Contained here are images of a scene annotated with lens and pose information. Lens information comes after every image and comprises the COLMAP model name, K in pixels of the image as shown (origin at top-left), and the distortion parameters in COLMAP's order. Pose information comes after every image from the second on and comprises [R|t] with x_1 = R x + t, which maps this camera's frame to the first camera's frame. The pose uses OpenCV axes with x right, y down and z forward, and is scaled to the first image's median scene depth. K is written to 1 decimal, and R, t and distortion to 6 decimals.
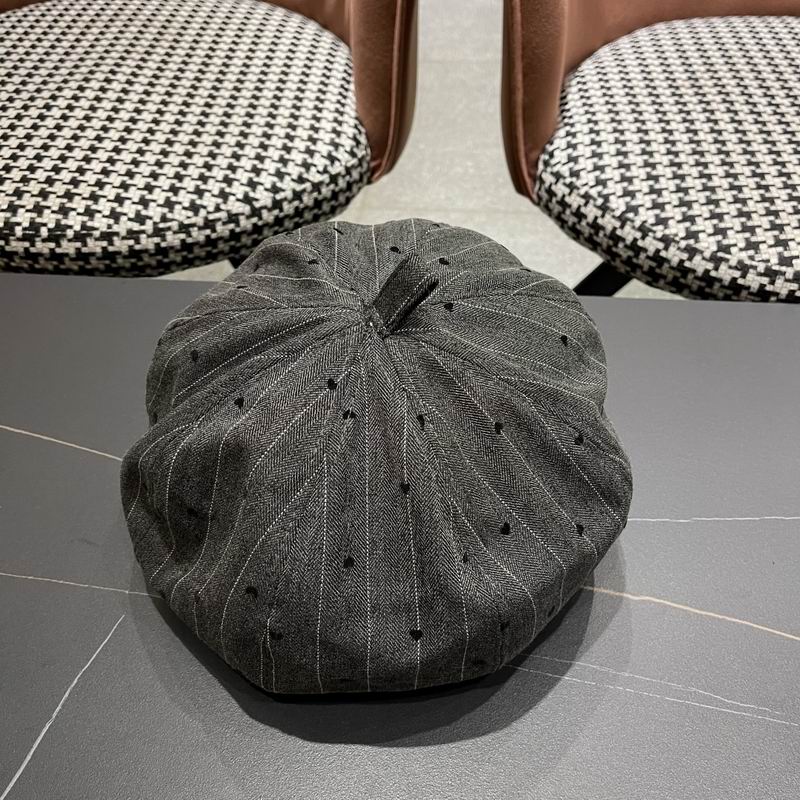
lens RADIAL K [[839.6, 0, 411.3], [0, 839.6, 408.7], [0, 0, 1]] dist [0.005845, 0.000000]
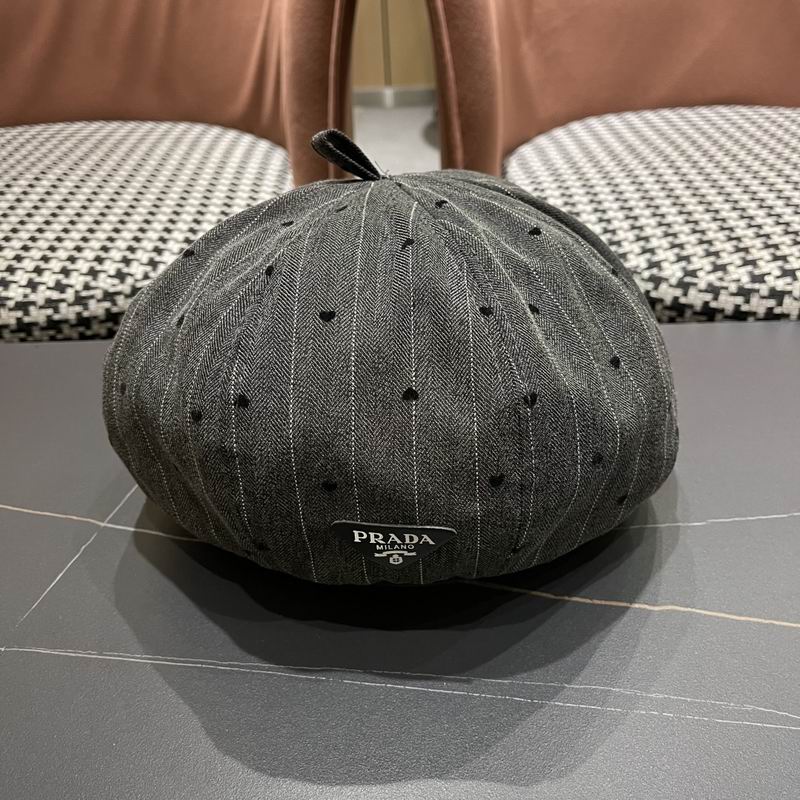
lens RADIAL K [[839.6, 0, 401.4], [0, 839.6, 398.6], [0, 0, 1]] dist [0.005845, 0.000000]
pose [[0.997500, -0.057219, 0.041466, 0.004576], [0.065590, 0.968057, -0.241999, 0.136086], [-0.026295, 0.244114, 0.969390, 0.124835]]
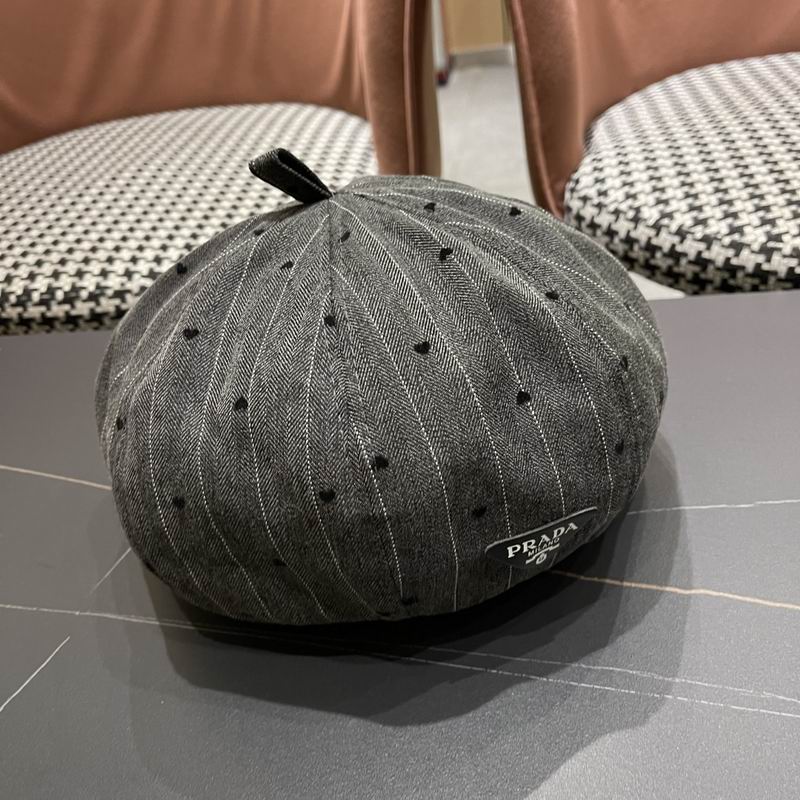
lens RADIAL K [[839.6, 0, 402.1], [0, 839.6, 407.4], [0, 0, 1]] dist [0.005845, 0.000000]
pose [[0.990132, -0.069389, -0.121755, 0.072569], [0.044162, 0.979039, -0.198827, 0.130252], [0.133000, 0.191488, 0.972442, 0.110925]]
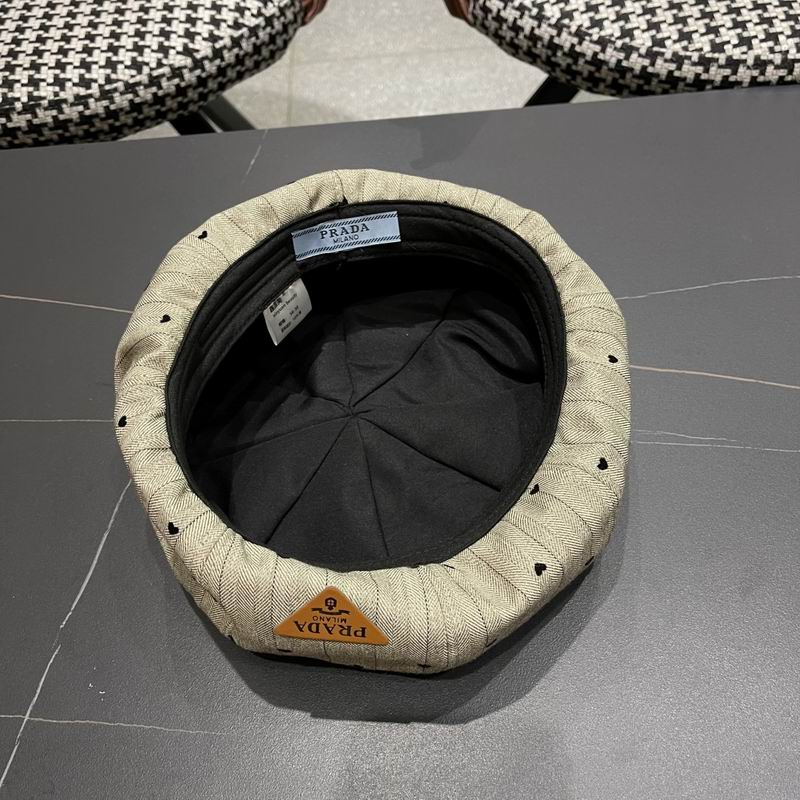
lens RADIAL K [[839.6, 0, 399.2], [0, 839.6, 411.5], [0, 0, 1]] dist [0.005845, 0.000000]
pose [[0.991208, -0.129784, 0.025745, -0.026721], [0.124434, 0.980508, 0.152053, 0.051942], [-0.044978, -0.147513, 0.988037, -0.067248]]
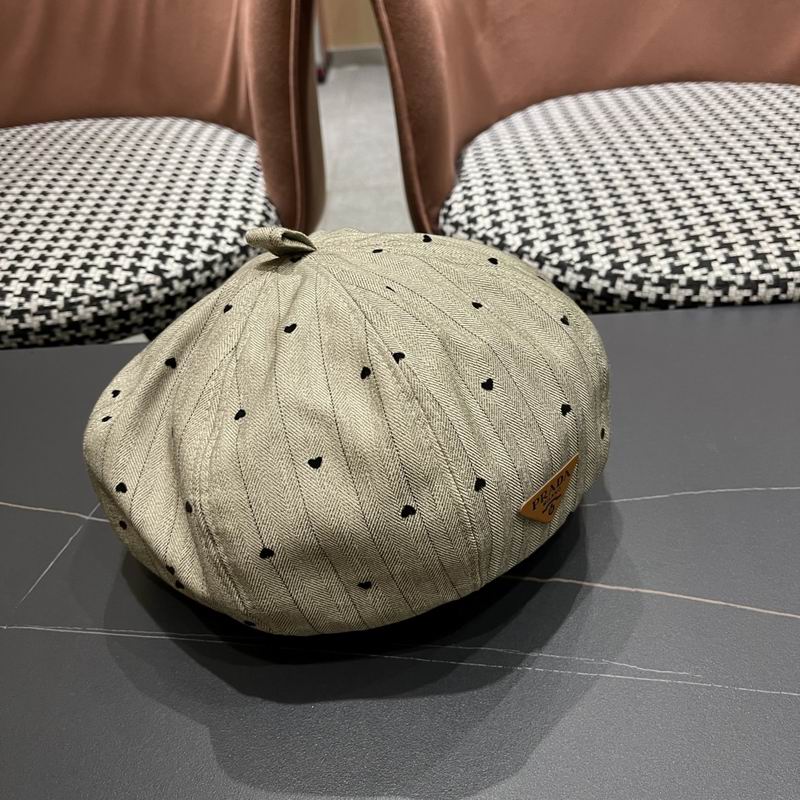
lens RADIAL K [[839.6, 0, 397.0], [0, 839.6, 390.2], [0, 0, 1]] dist [0.005845, 0.000000]
pose [[0.995891, -0.089885, 0.011028, 0.072862], [0.090327, 0.977231, -0.191993, 0.118297], [0.006481, 0.192201, 0.981334, 0.021543]]
